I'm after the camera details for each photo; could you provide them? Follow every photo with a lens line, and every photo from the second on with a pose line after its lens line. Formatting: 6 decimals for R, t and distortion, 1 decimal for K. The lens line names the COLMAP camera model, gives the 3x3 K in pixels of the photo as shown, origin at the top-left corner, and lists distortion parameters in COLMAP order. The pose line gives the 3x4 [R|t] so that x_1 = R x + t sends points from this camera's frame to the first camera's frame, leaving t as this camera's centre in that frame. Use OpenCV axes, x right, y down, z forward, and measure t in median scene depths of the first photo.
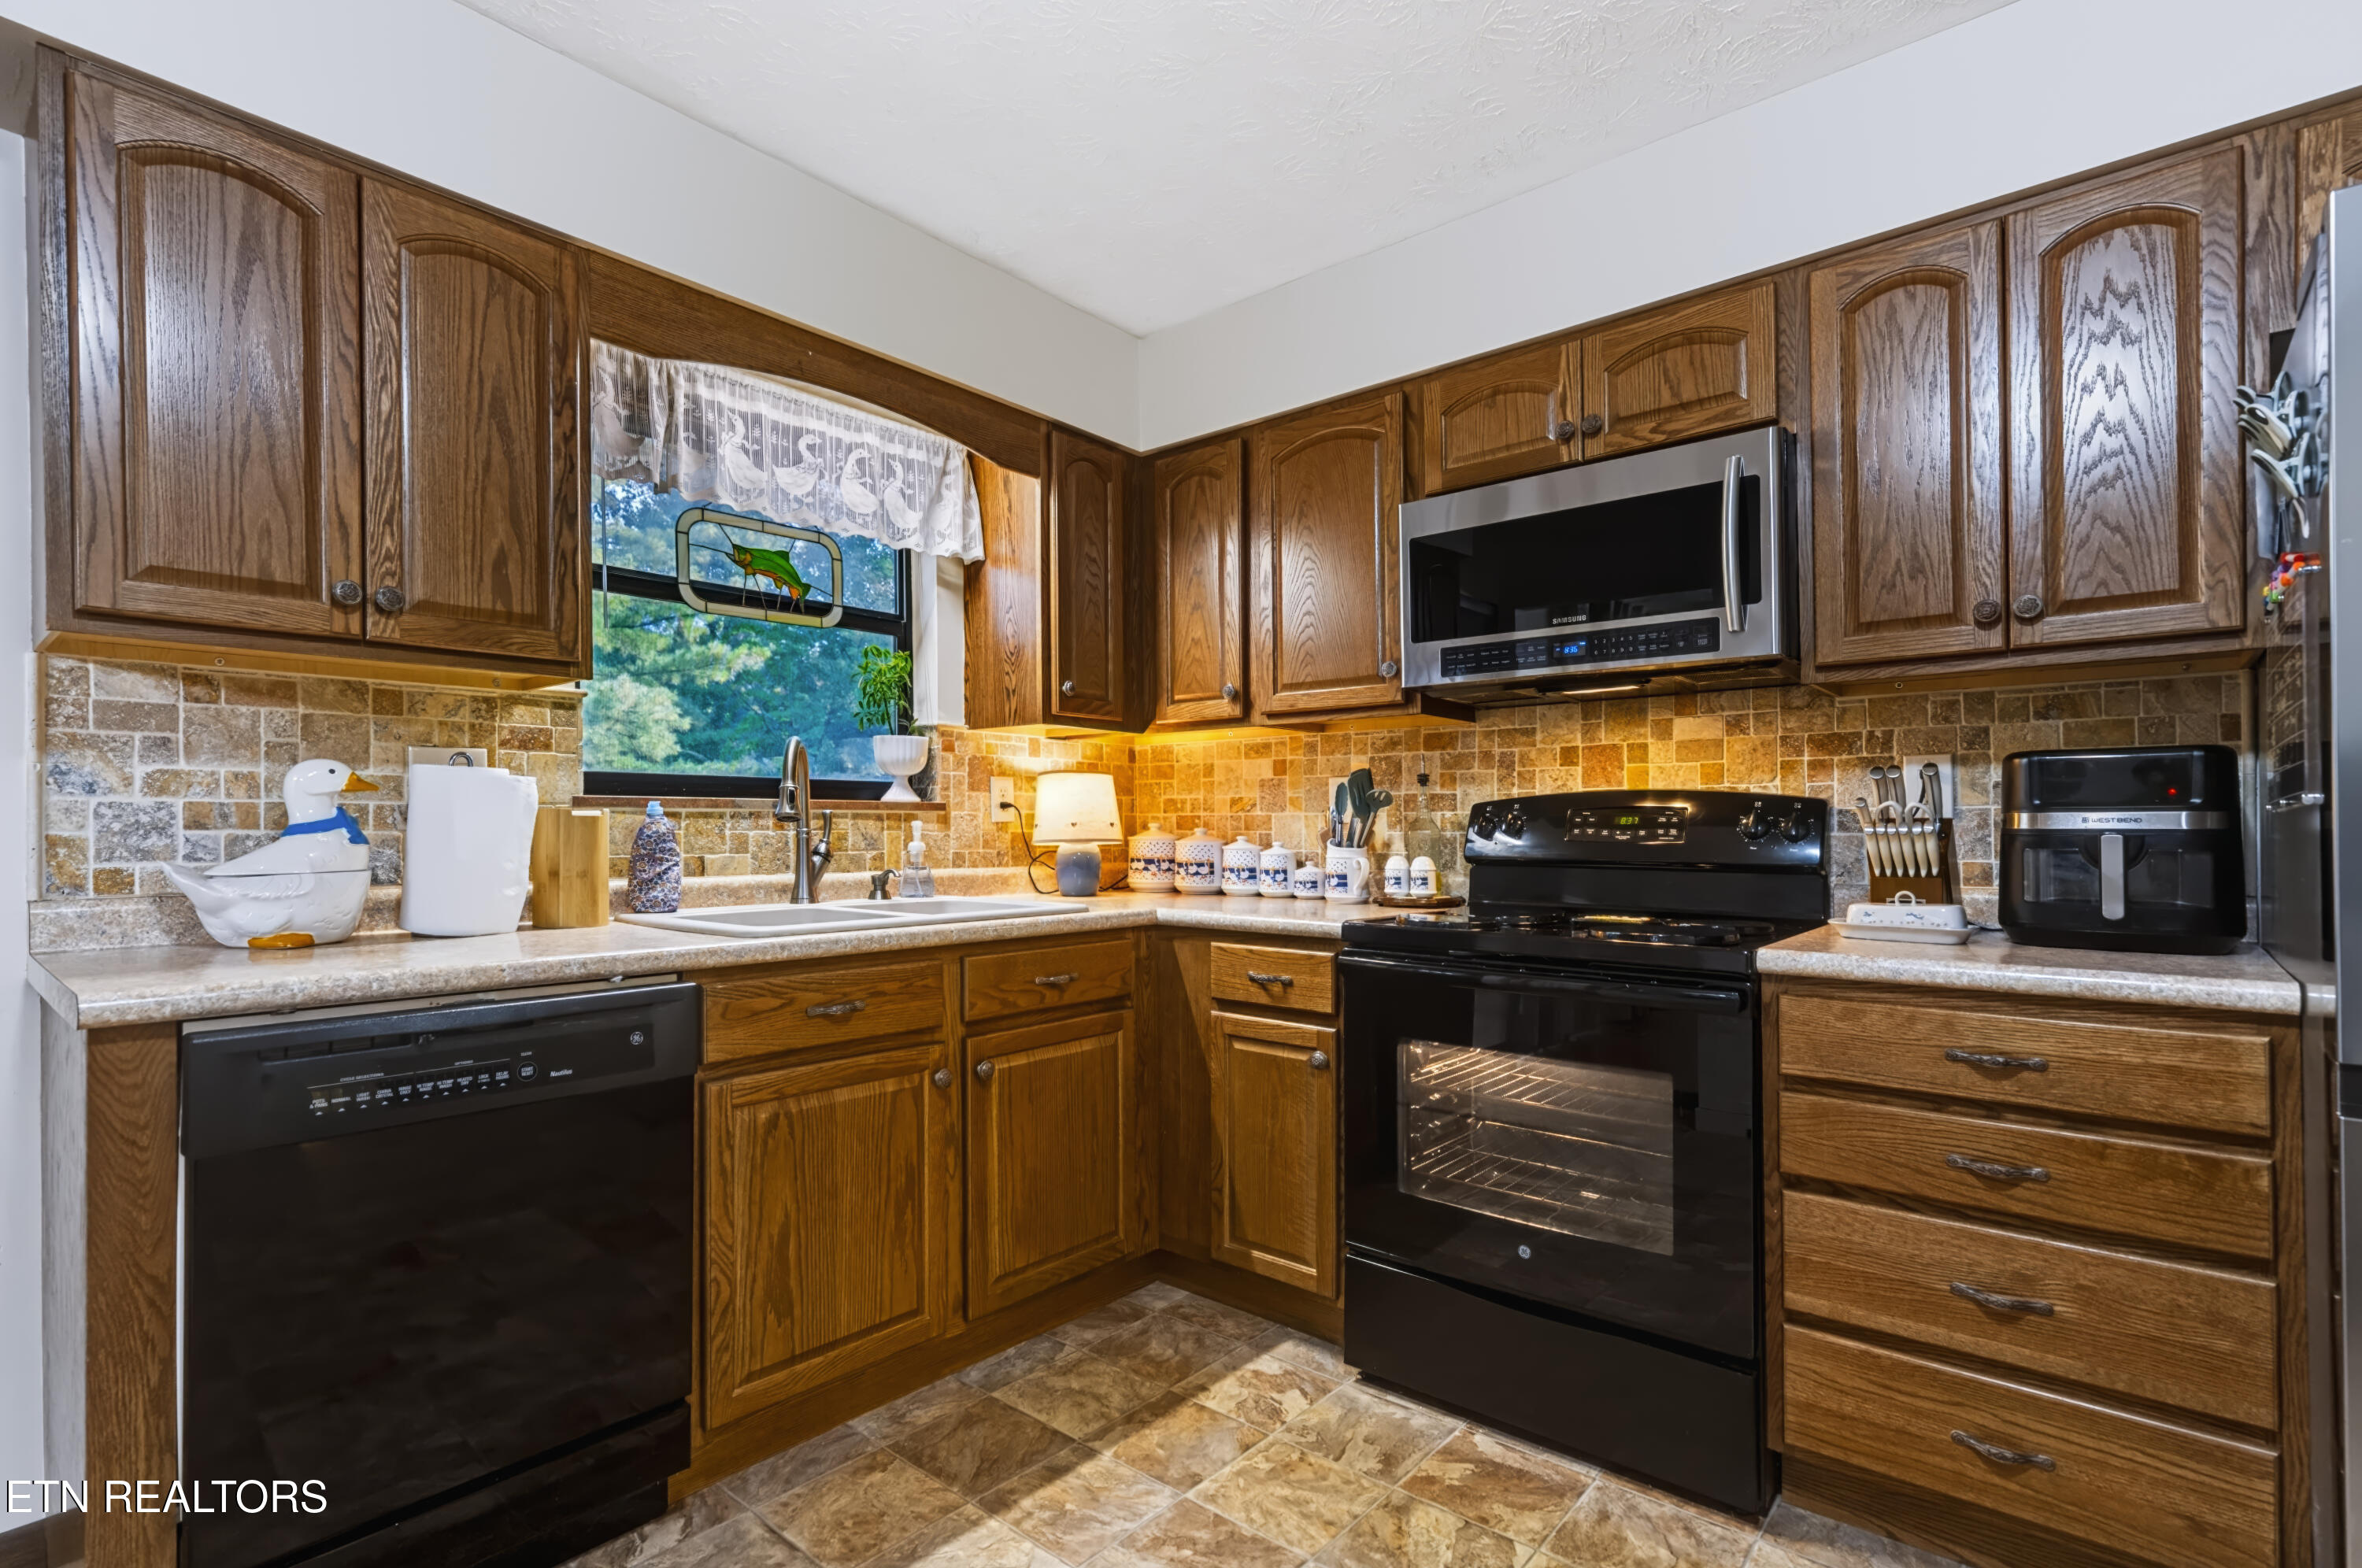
lens RADIAL K [[1116.0, 0, 1149.3], [0, 1116.0, 862.0], [0, 0, 1]] dist [0.001372, 0.007738]
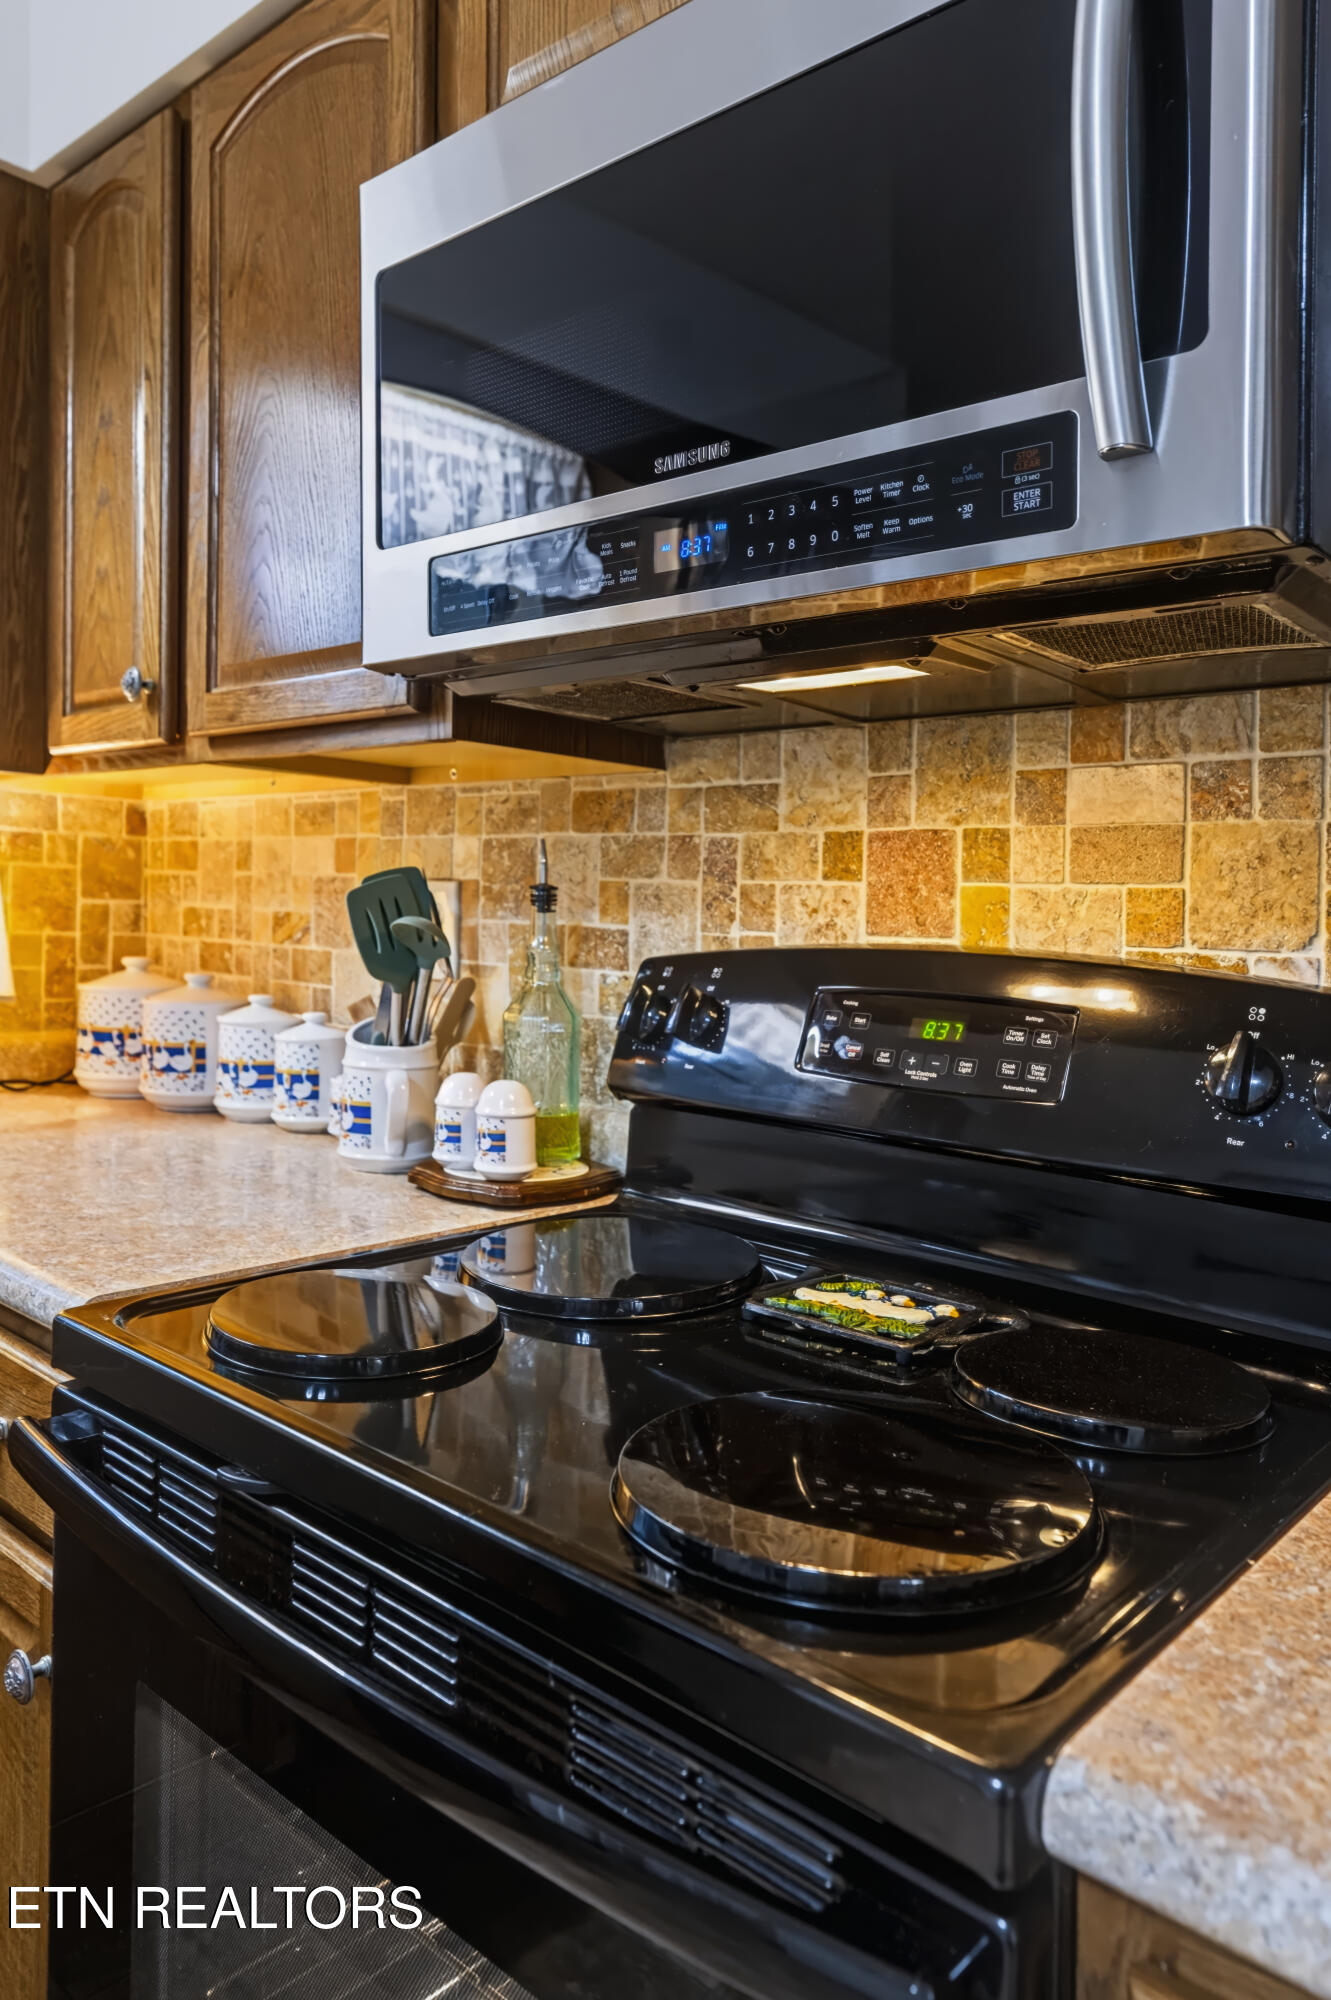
lens RADIAL K [[1361.9, 0, 667.3], [0, 1361.9, 948.4], [0, 0, 1]] dist [0.003538, 0.002332]
pose [[0.999304, 0.034602, -0.013938, 0.321956], [-0.034663, 0.999390, -0.004173, -0.056849], [0.013786, 0.004653, 0.999894, 0.502076]]
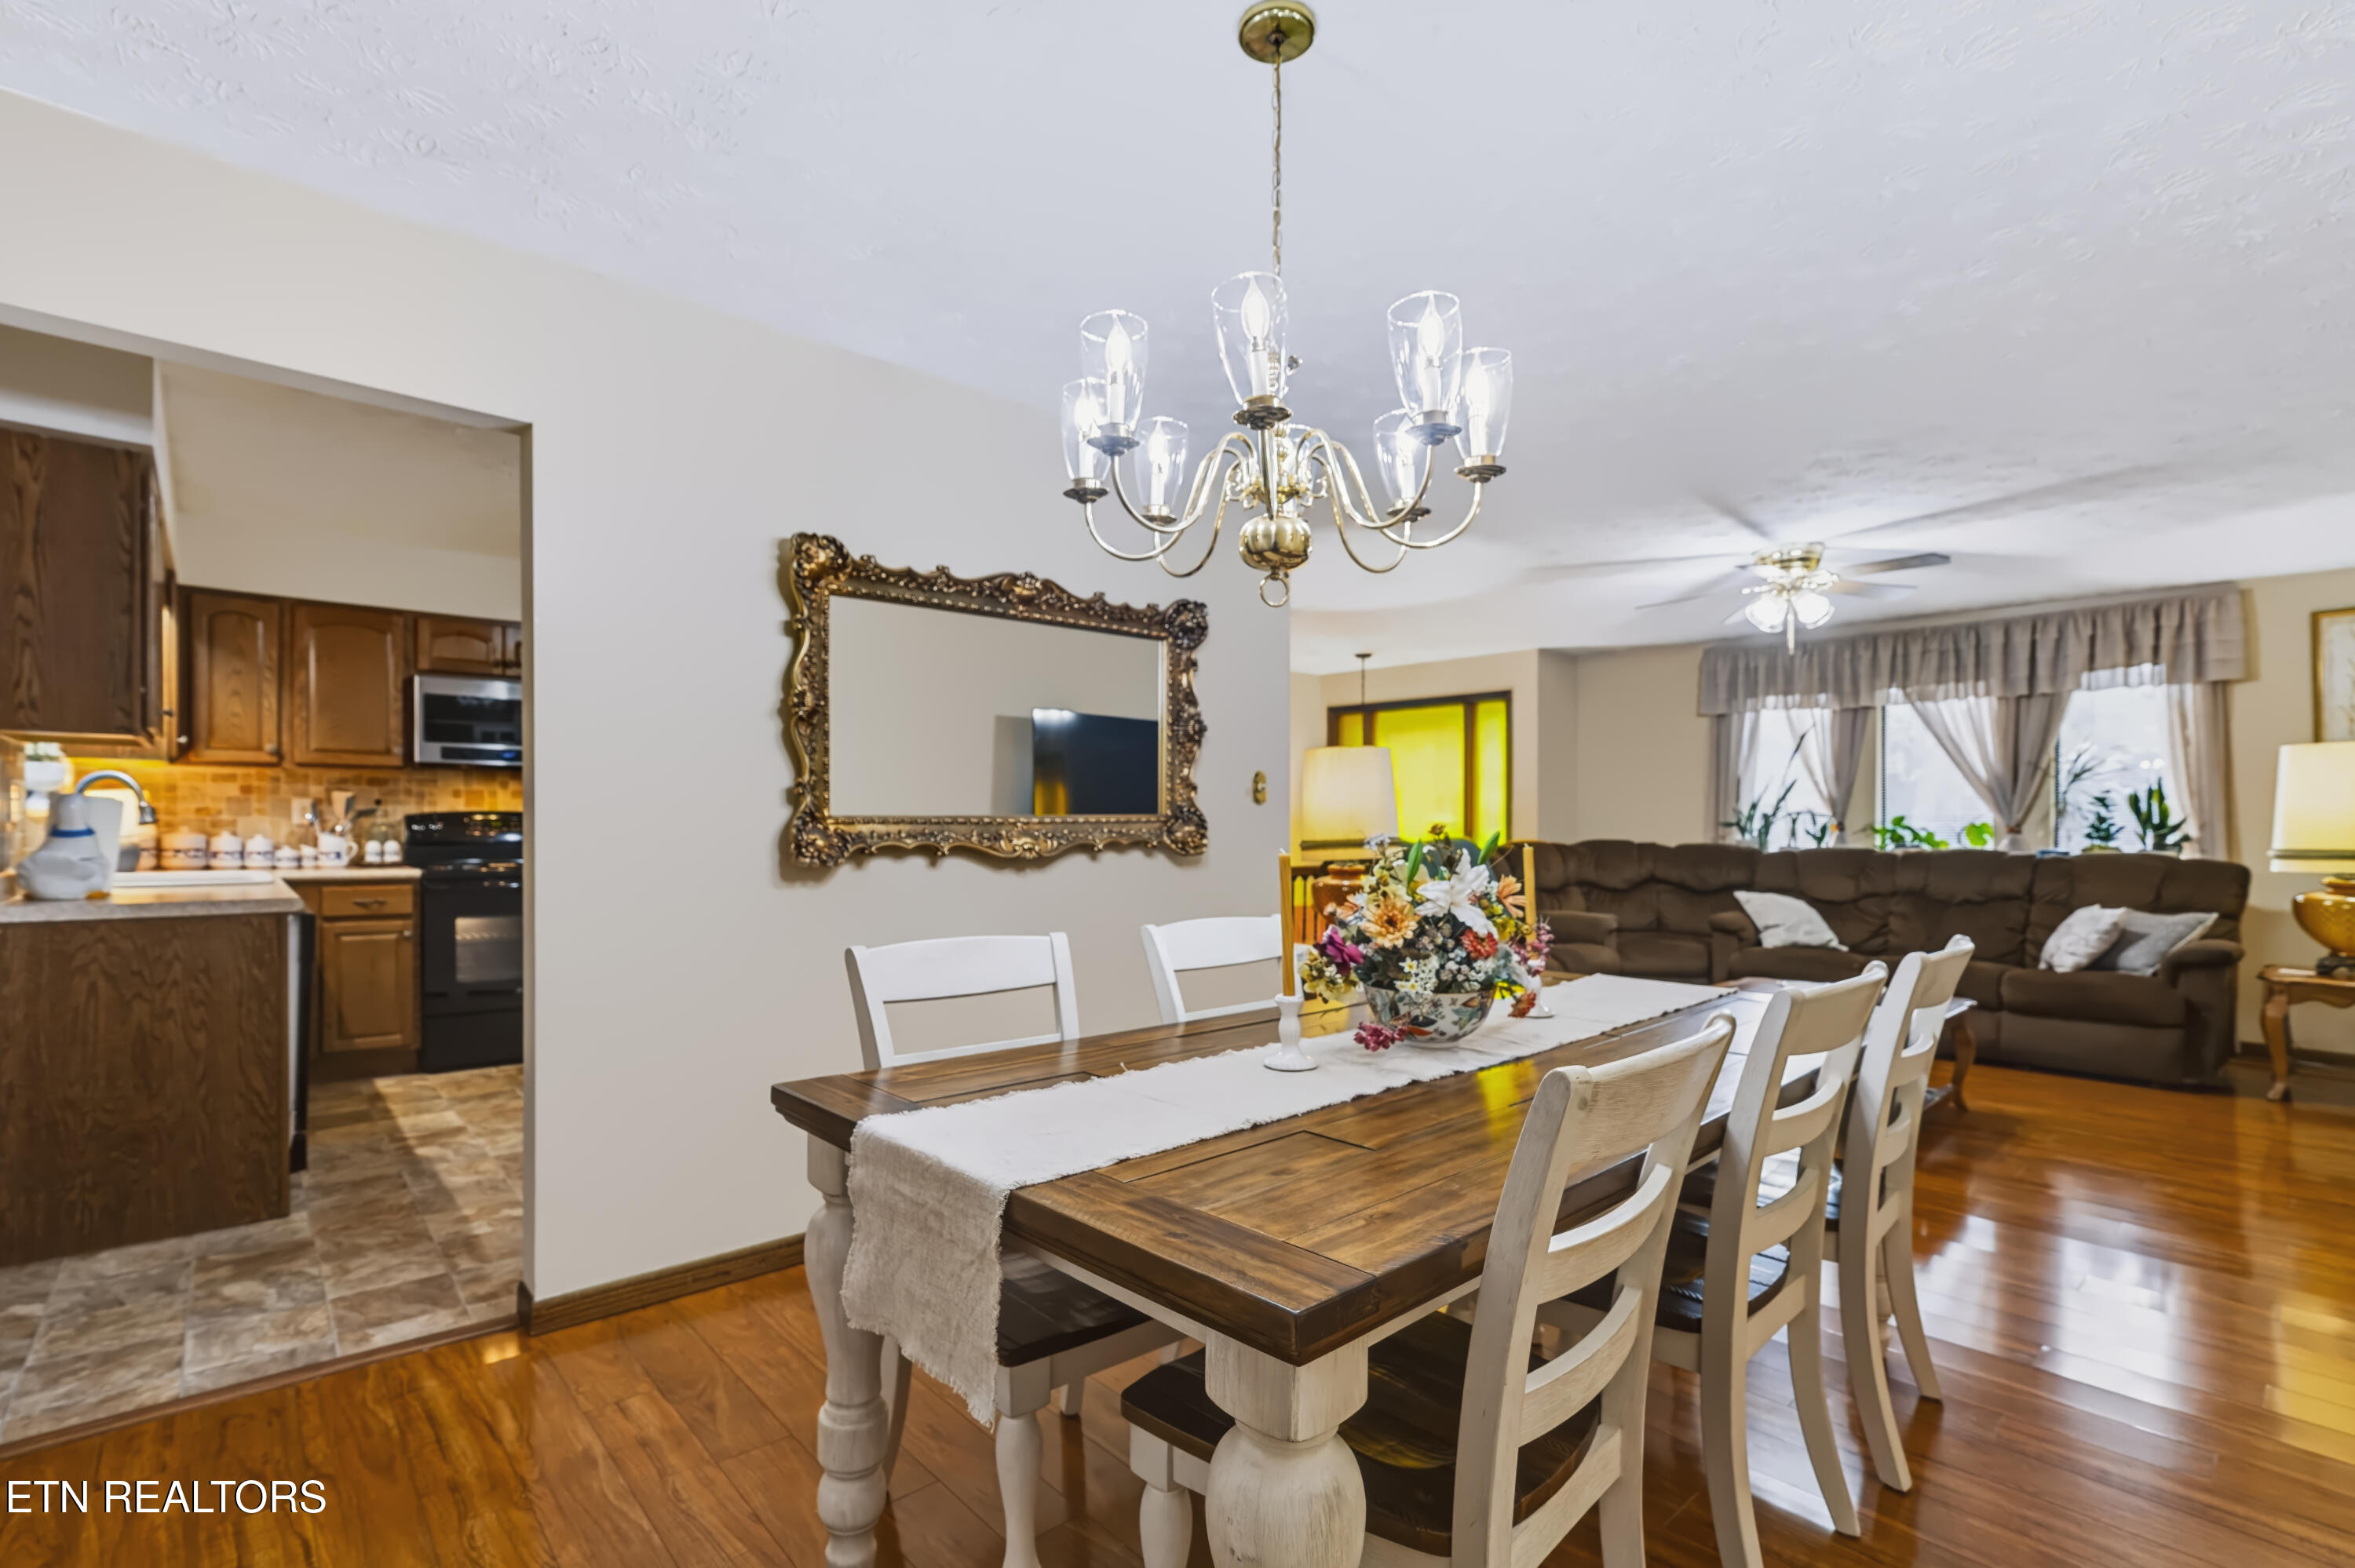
lens RADIAL K [[1072.8, 0, 1169.0], [0, 1072.8, 820.3], [0, 0, 1]] dist [0.000287, 0.001272]
pose [[0.128415, 0.001937, 0.991719, -1.542749], [0.025030, 0.999673, -0.005194, 0.002753], [-0.991405, 0.025490, 0.128325, -0.659033]]
